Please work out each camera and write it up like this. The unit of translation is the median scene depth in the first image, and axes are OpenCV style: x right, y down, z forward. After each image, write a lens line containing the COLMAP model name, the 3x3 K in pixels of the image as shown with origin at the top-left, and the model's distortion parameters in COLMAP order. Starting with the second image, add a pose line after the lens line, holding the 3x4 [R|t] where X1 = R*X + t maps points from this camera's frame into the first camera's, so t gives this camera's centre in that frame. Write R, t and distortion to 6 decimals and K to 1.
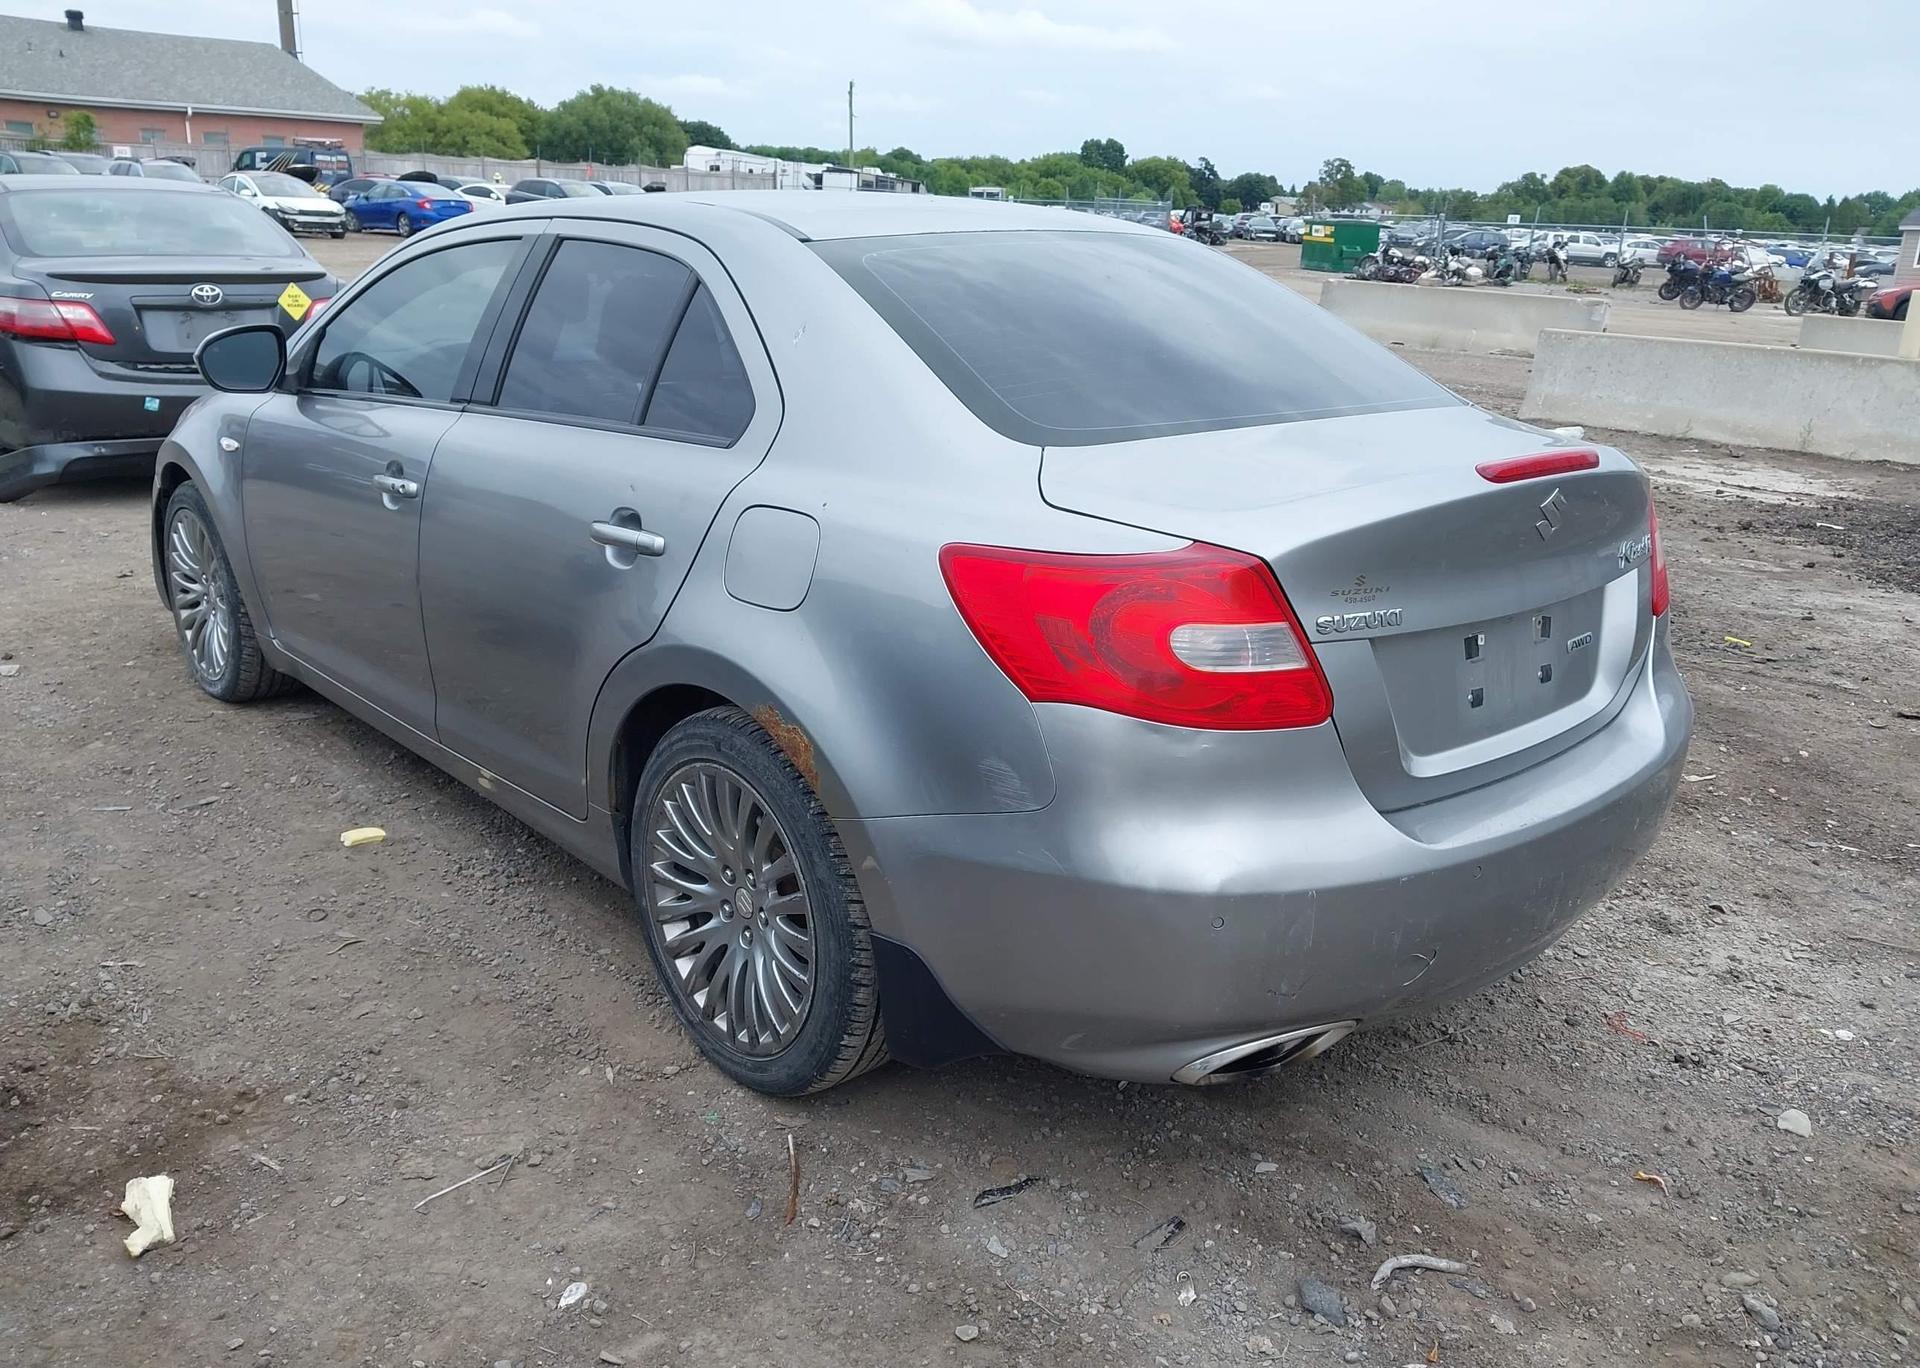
lens RADIAL K [[1524.0, 0, 955.8], [0, 1524.0, 707.2], [0, 0, 1]] dist [0.017133, -0.019532]
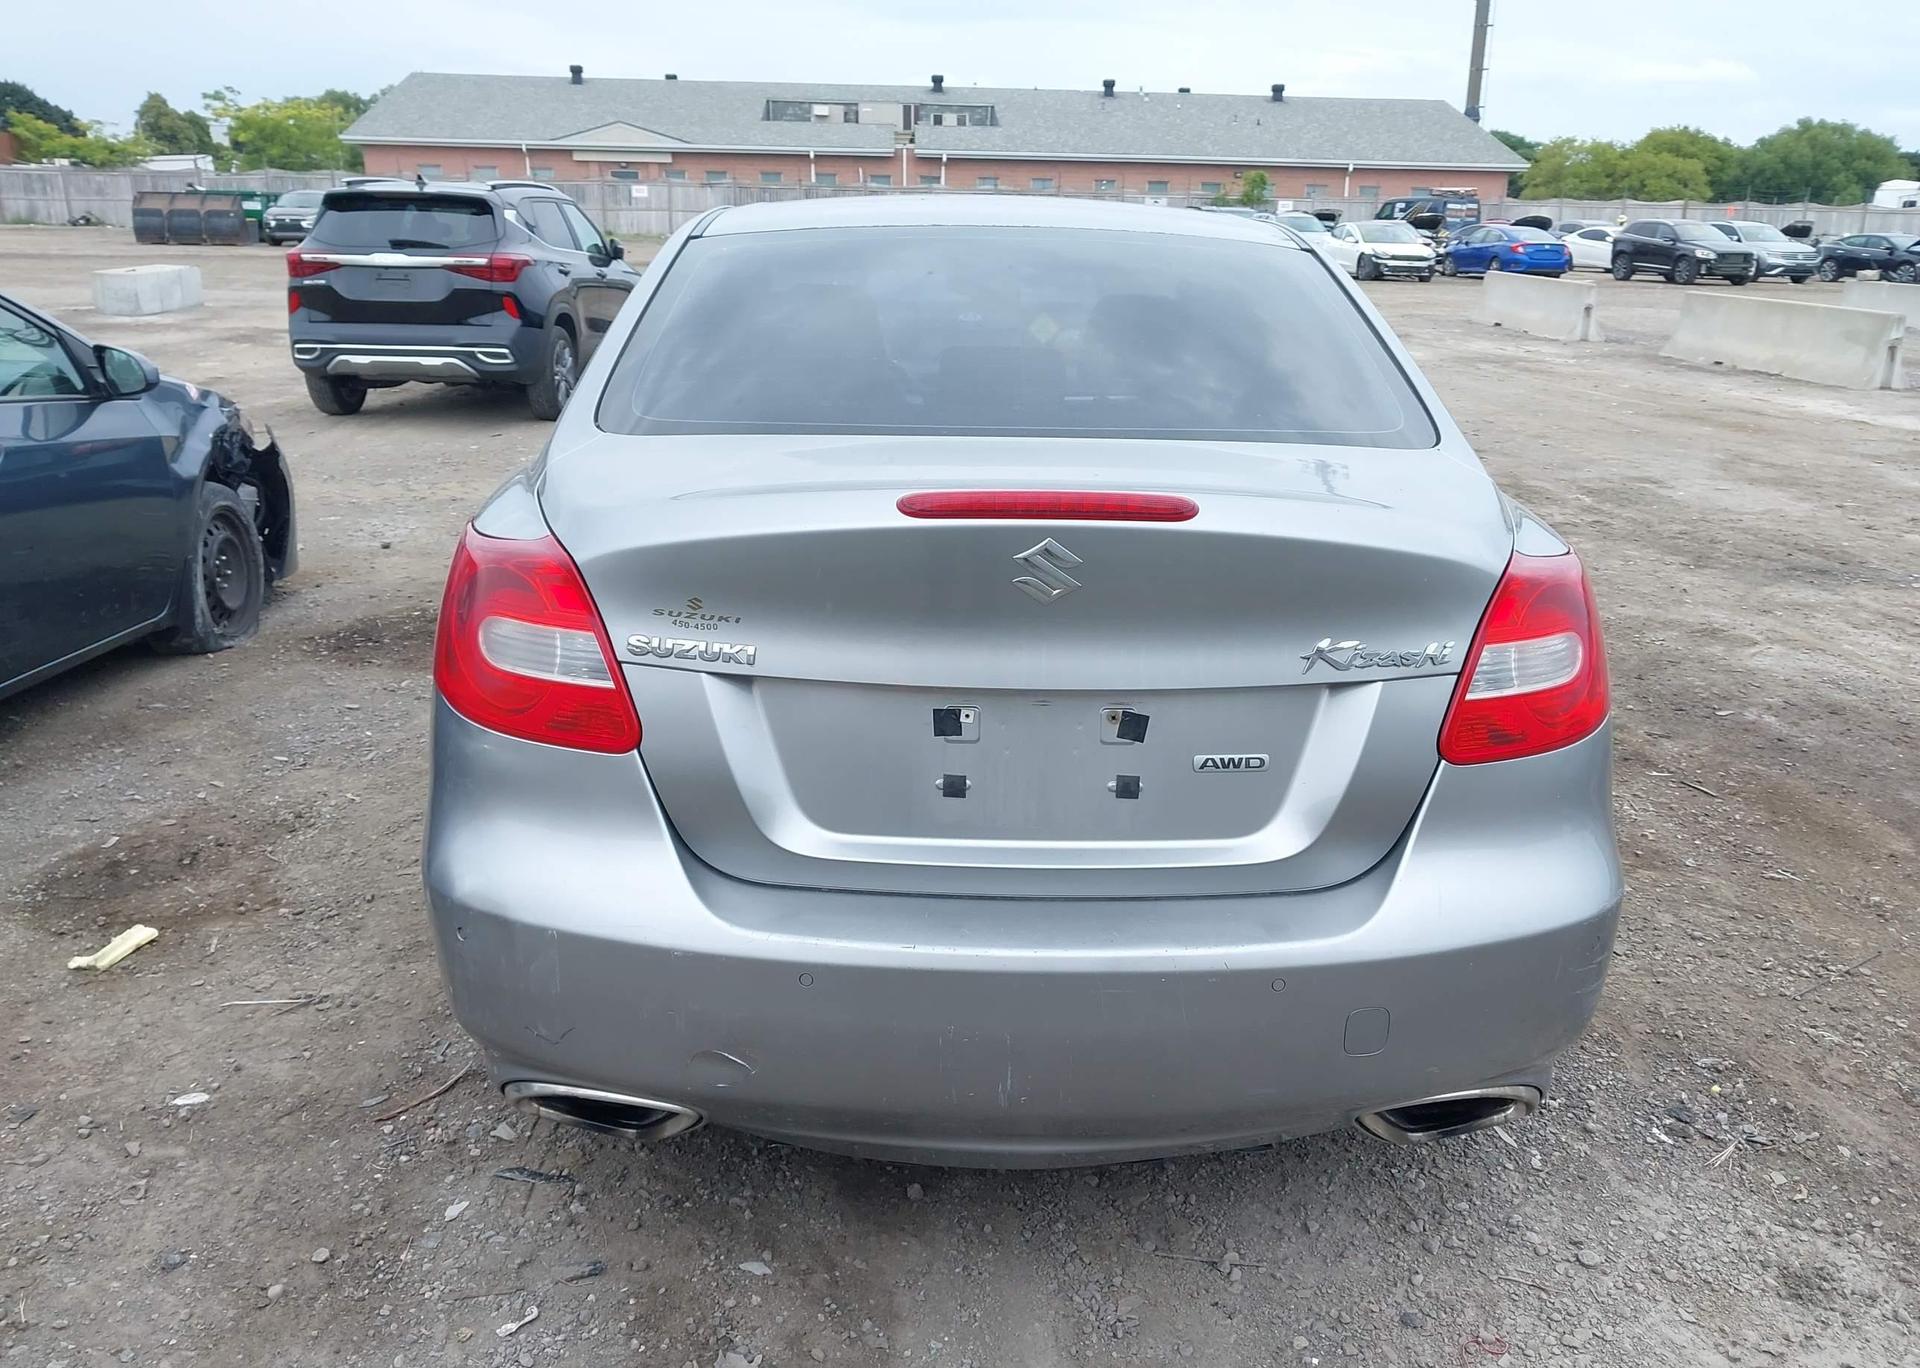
lens RADIAL K [[1524.0, 0, 968.7], [0, 1524.0, 706.3], [0, 0, 1]] dist [0.017133, -0.019532]
pose [[0.757760, 0.176121, -0.628316, 0.191453], [-0.194371, 0.980099, 0.040314, -0.018518], [0.622912, 0.091578, 0.776913, 0.086612]]
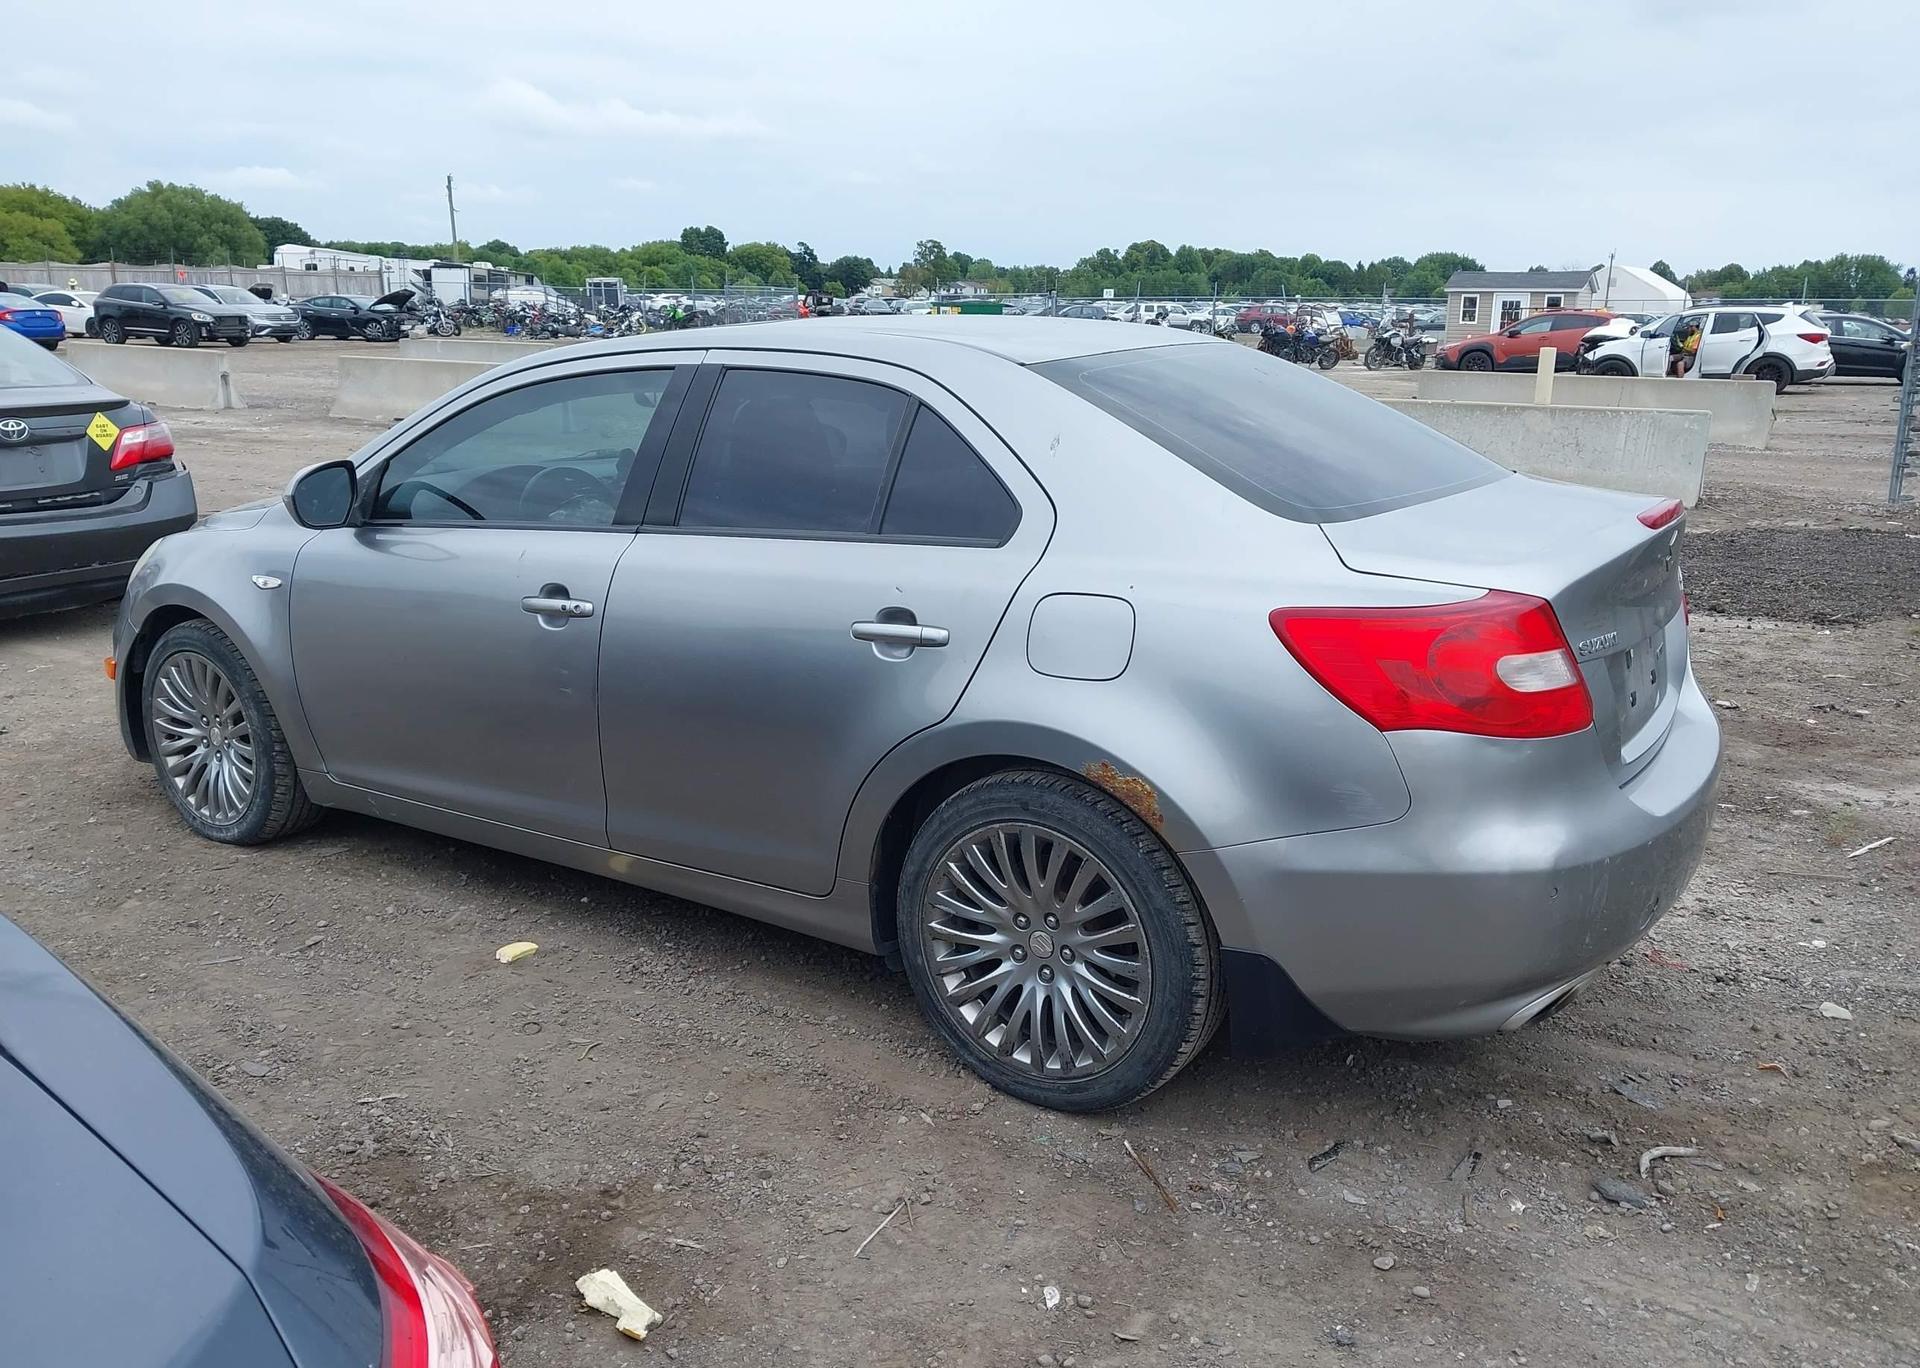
lens RADIAL K [[1524.0, 0, 950.2], [0, 1524.0, 711.4], [0, 0, 1]] dist [0.017133, -0.019532]
pose [[0.967628, -0.096361, 0.233260, -0.113482], [0.107245, 0.993637, -0.034405, -0.002887], [-0.228461, 0.058307, 0.971805, -0.021704]]
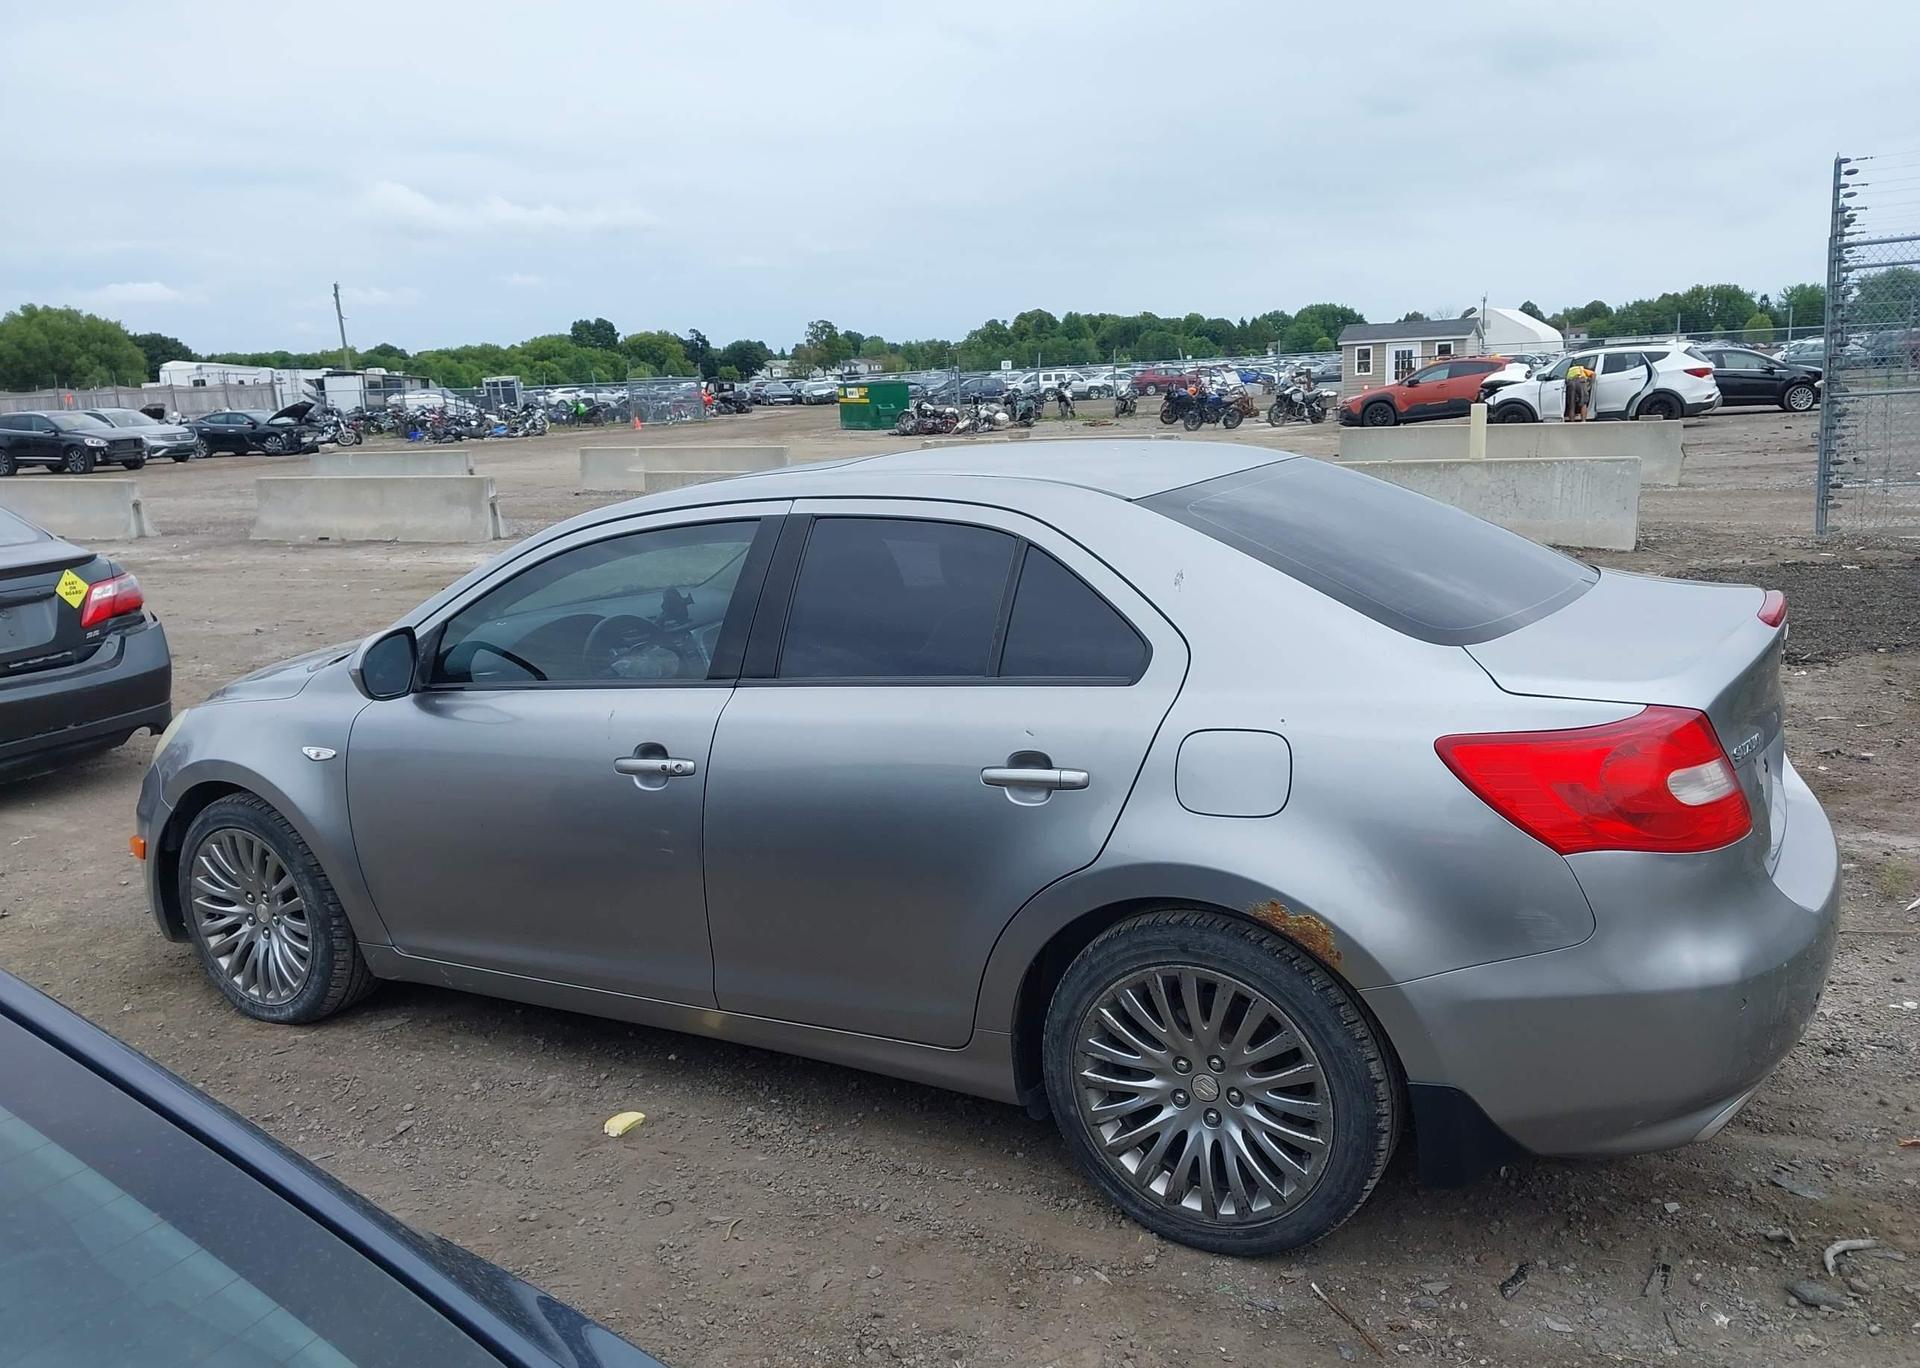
lens RADIAL K [[1524.0, 0, 945.7], [0, 1524.0, 722.7], [0, 0, 1]] dist [0.017133, -0.019532]
pose [[0.945028, -0.153563, 0.288687, -0.149916], [0.179152, 0.981721, -0.064247, -0.023365], [-0.273544, 0.112434, 0.955265, -0.007905]]
